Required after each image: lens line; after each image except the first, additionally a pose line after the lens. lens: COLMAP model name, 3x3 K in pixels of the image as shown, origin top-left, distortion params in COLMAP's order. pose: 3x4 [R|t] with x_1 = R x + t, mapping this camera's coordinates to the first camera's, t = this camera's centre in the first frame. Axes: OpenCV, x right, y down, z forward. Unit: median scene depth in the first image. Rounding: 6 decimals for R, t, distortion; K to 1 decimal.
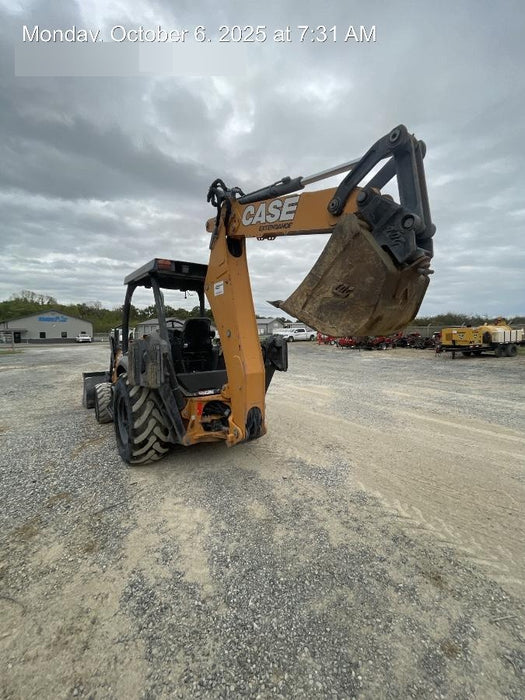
lens RADIAL K [[282.7, 0, 263.3], [0, 282.7, 345.4], [0, 0, 1]] dist [-0.001486, 0.004238]
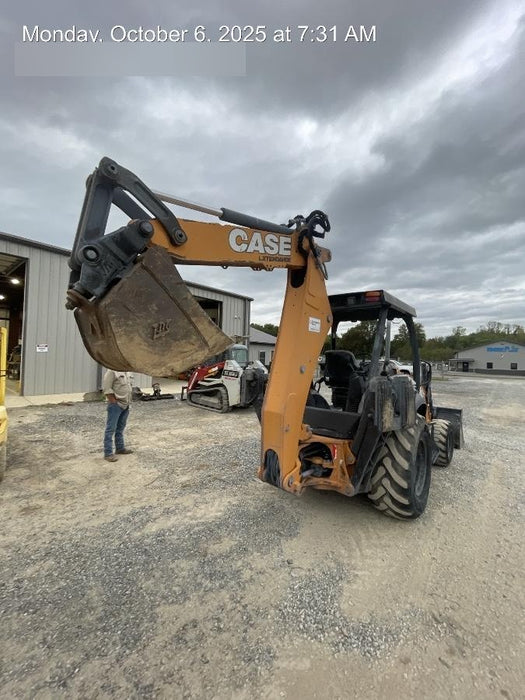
lens RADIAL K [[282.7, 0, 263.3], [0, 282.7, 345.4], [0, 0, 1]] dist [-0.001486, 0.004238]
pose [[0.196099, -0.023684, -0.980298, 0.933942], [-0.080322, 0.995961, -0.040130, -0.086469], [0.977289, 0.086609, 0.193404, 0.831496]]
